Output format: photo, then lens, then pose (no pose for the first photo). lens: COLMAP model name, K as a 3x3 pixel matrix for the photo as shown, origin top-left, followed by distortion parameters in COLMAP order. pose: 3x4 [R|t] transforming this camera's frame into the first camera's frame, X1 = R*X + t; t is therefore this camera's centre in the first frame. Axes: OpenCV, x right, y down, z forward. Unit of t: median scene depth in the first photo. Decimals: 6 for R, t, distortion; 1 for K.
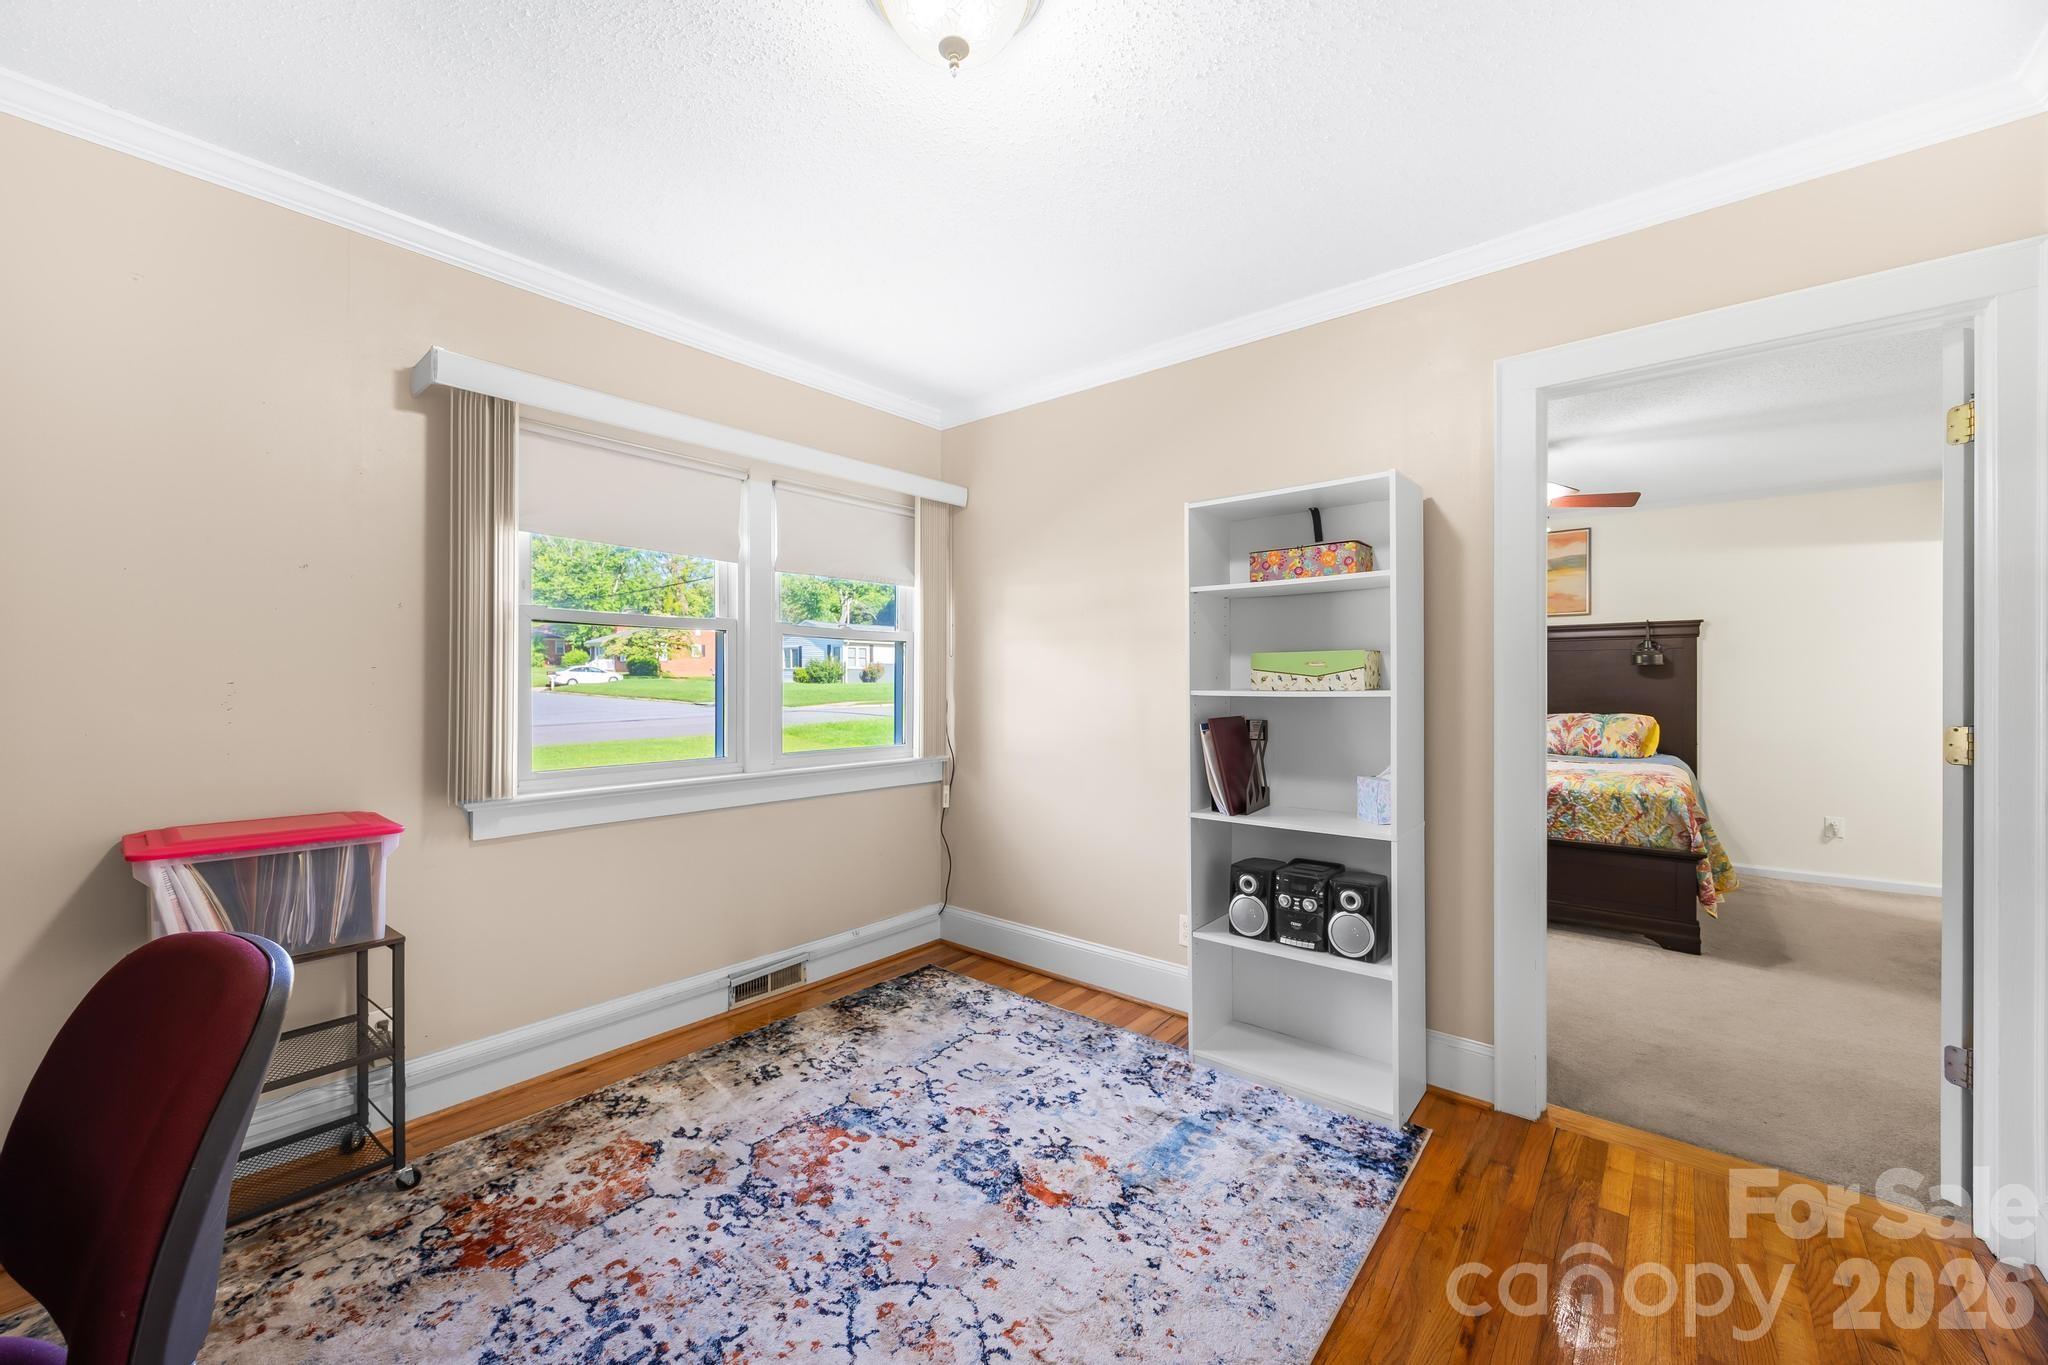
lens RADIAL K [[805.1, 0, 1019.4], [0, 805.1, 685.4], [0, 0, 1]] dist [-0.004956, 0.000809]
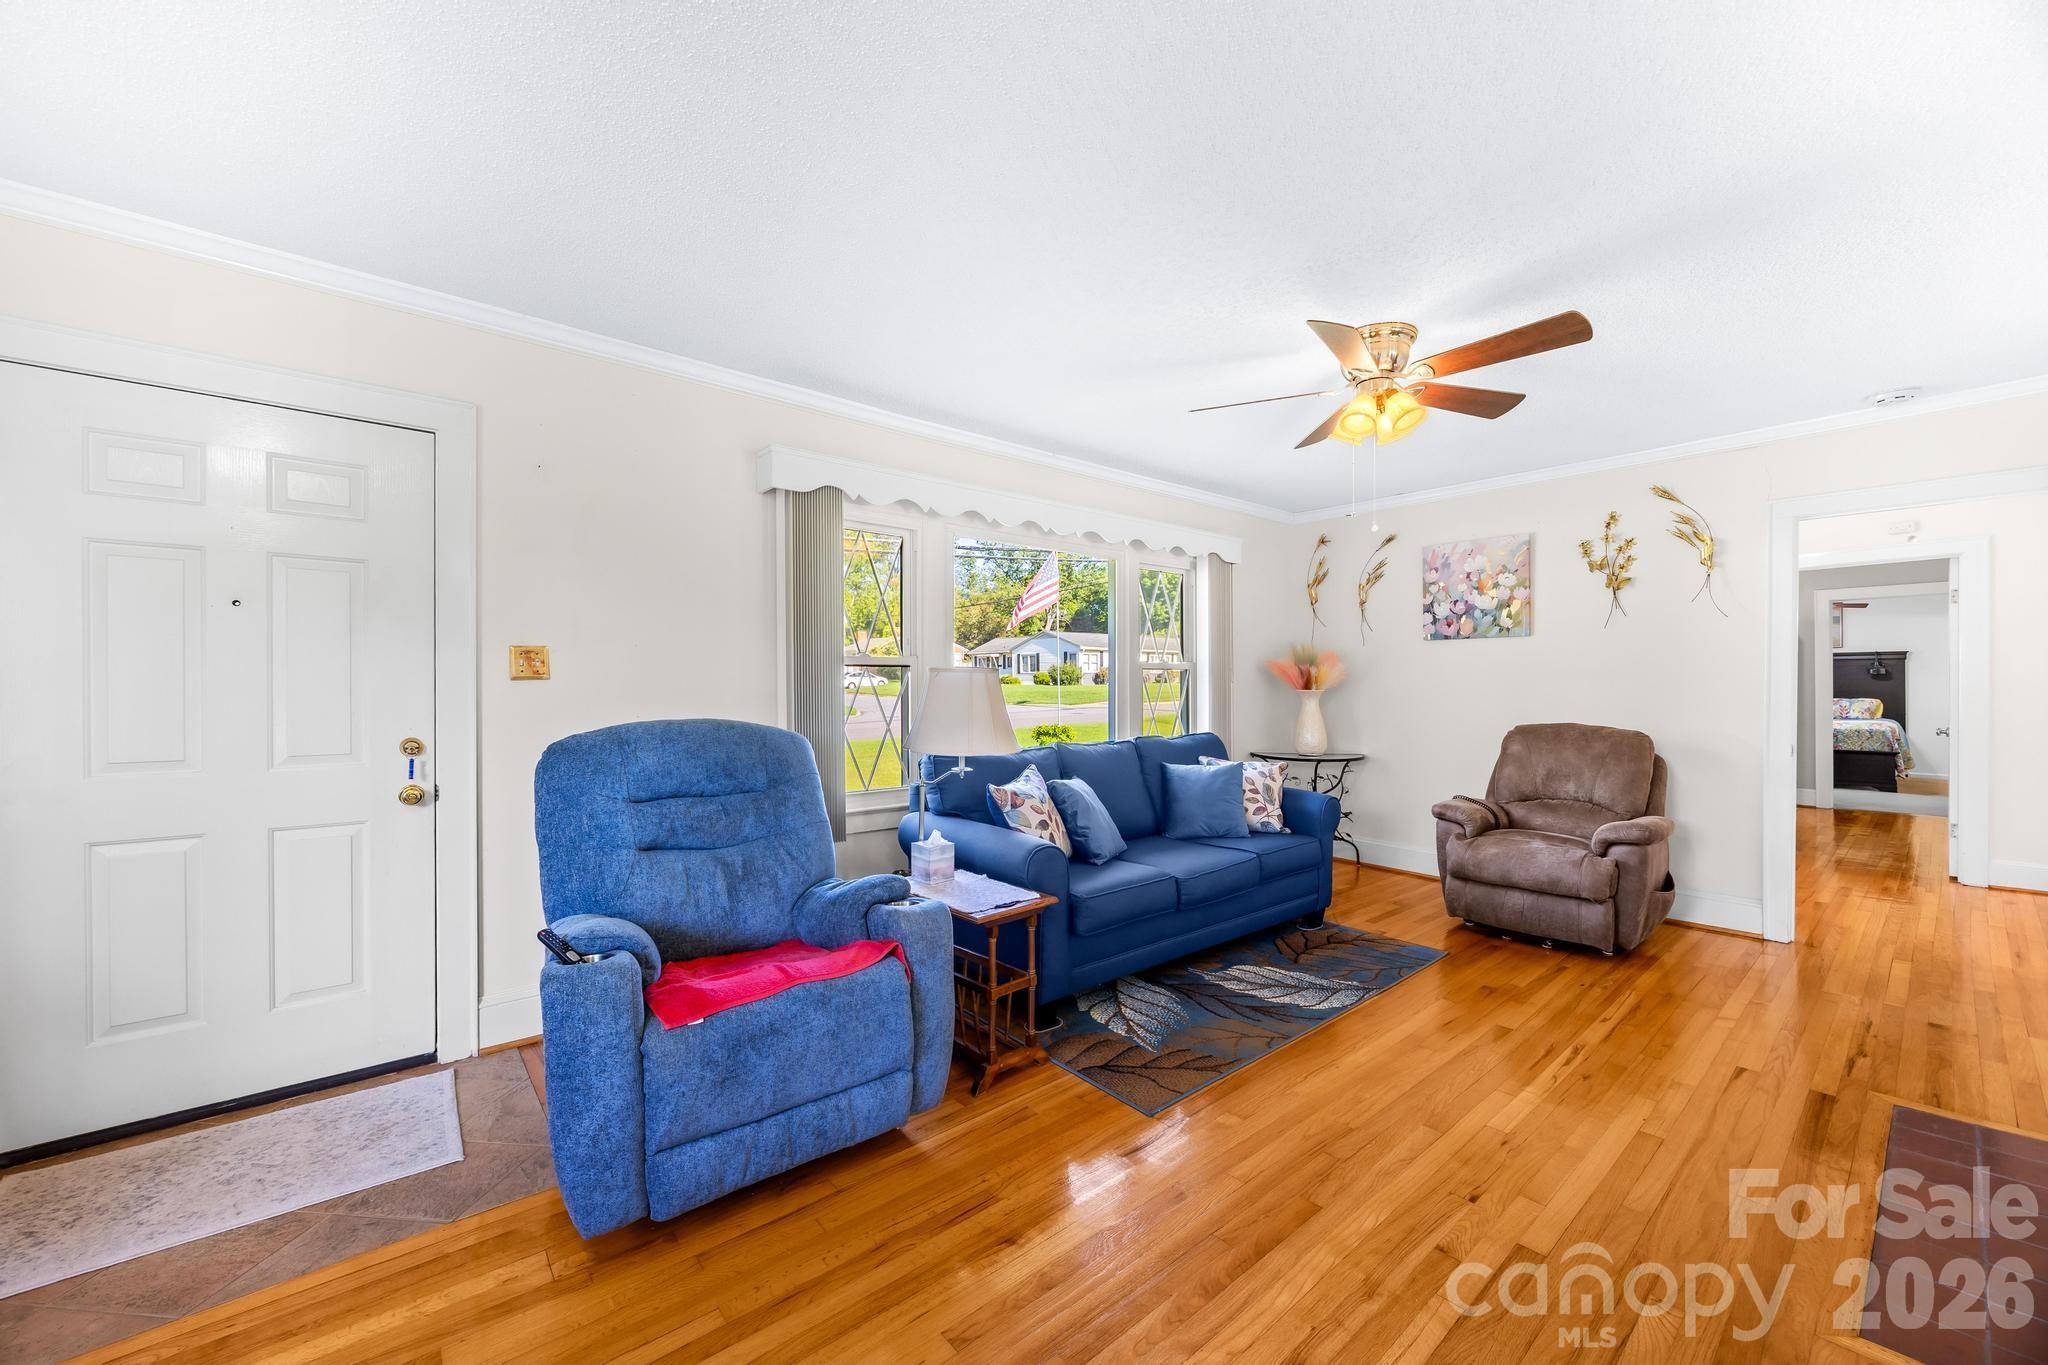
lens RADIAL K [[805.1, 0, 1022.3], [0, 805.1, 687.3], [0, 0, 1]] dist [-0.004956, 0.000809]
pose [[0.985561, -0.004540, -0.169262, -3.178734], [0.004657, 0.999989, 0.000291, -0.009362], [0.169259, -0.001075, 0.985571, -4.321845]]
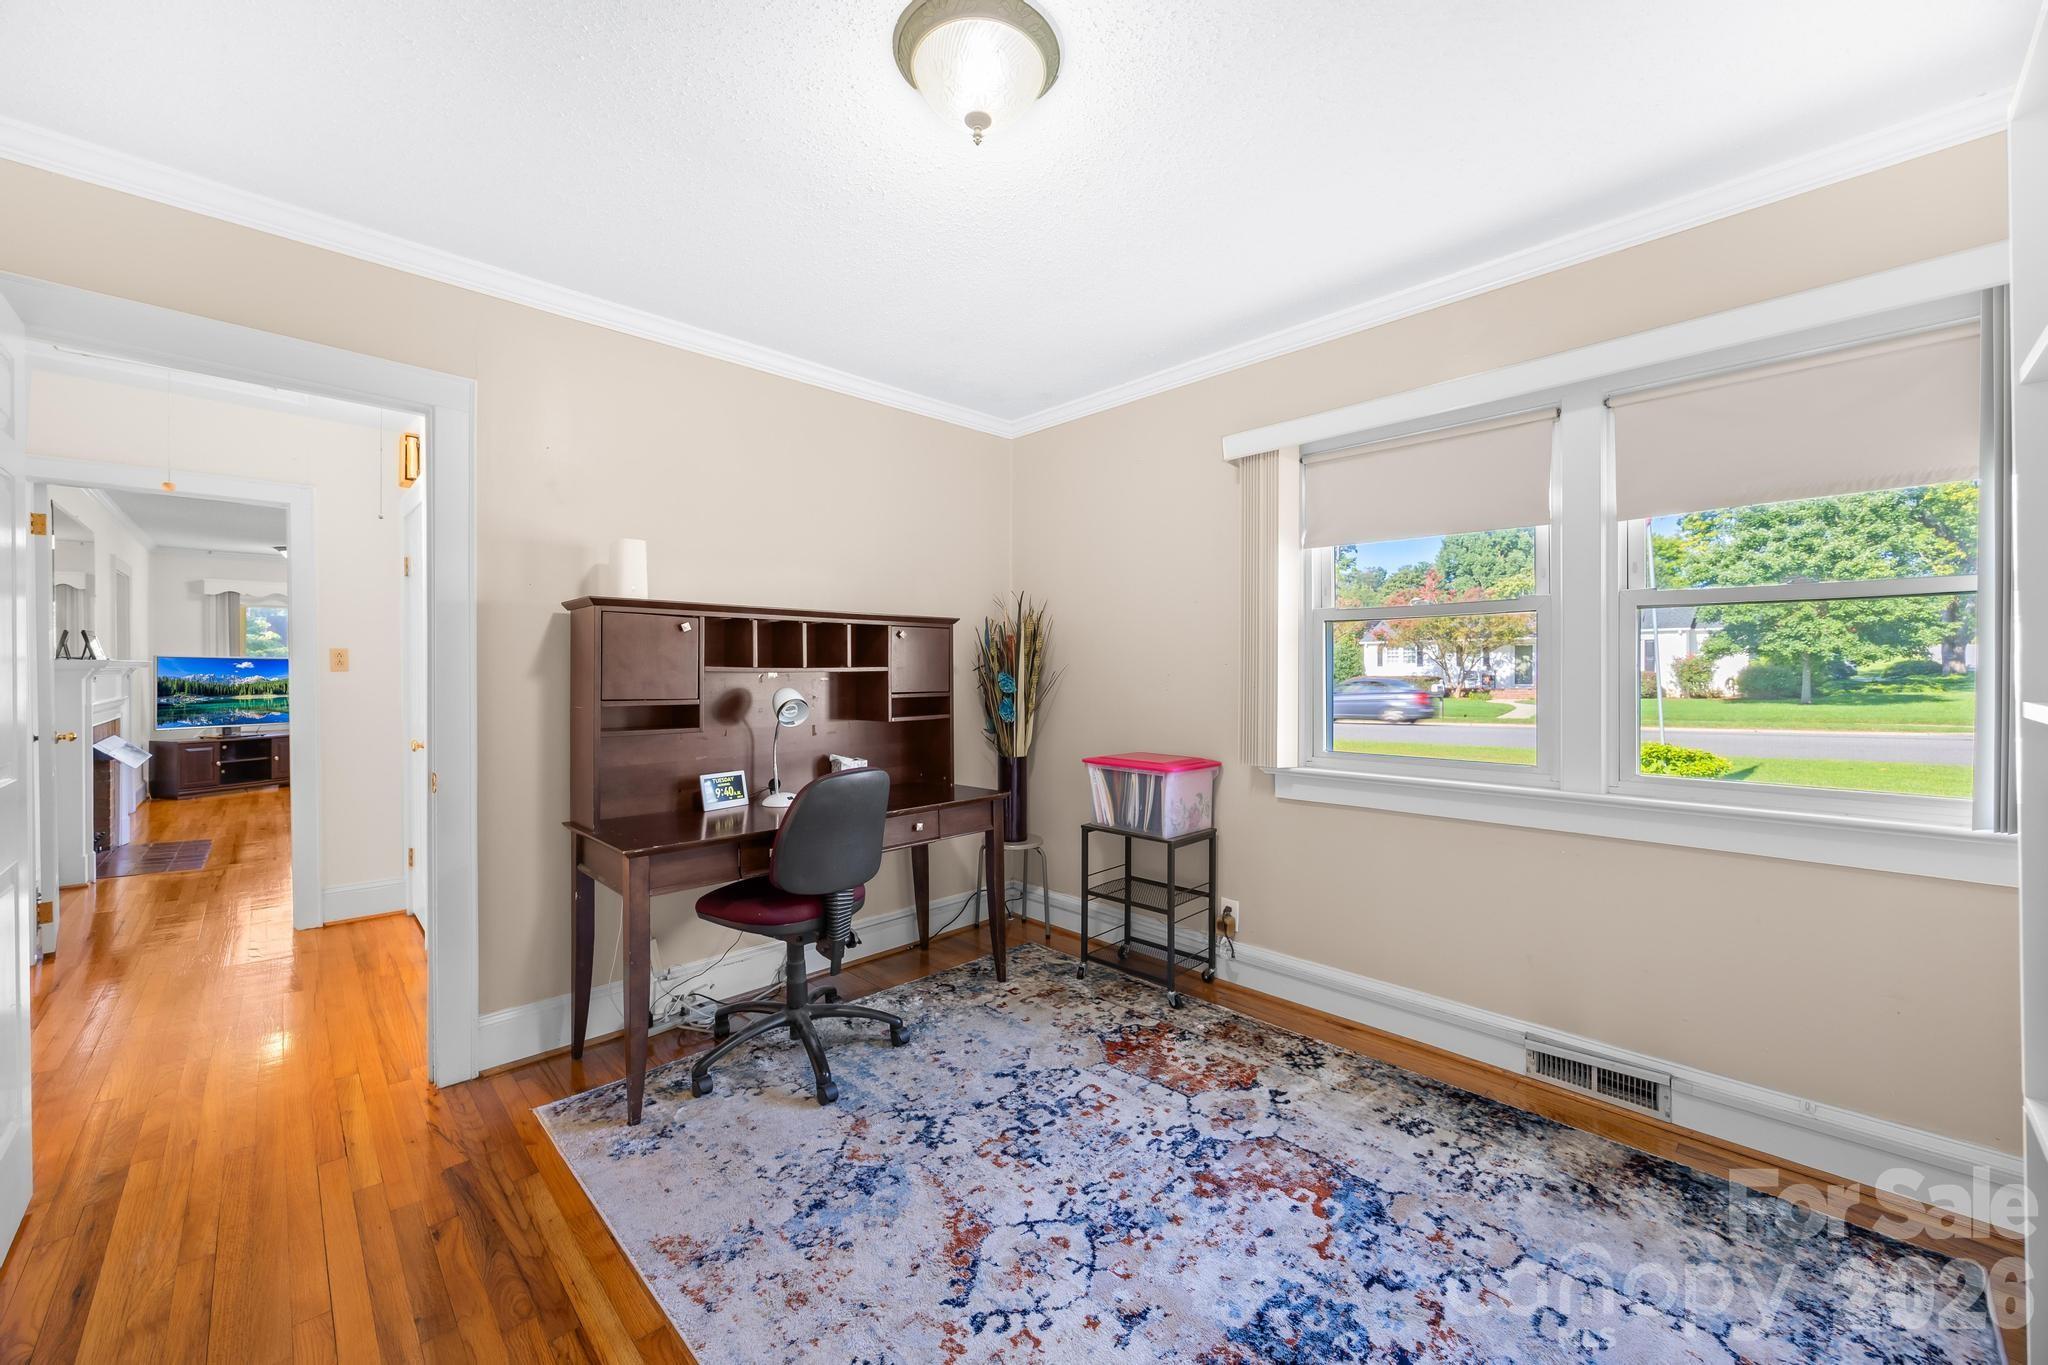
lens RADIAL K [[805.1, 0, 1021.8], [0, 805.1, 673.3], [0, 0, 1]] dist [-0.004956, 0.000809]
pose [[-0.129911, 0.000777, -0.991525, 0.666848], [-0.001938, 0.999998, 0.001037, -0.006244], [0.991524, 0.002056, -0.129909, 0.772180]]
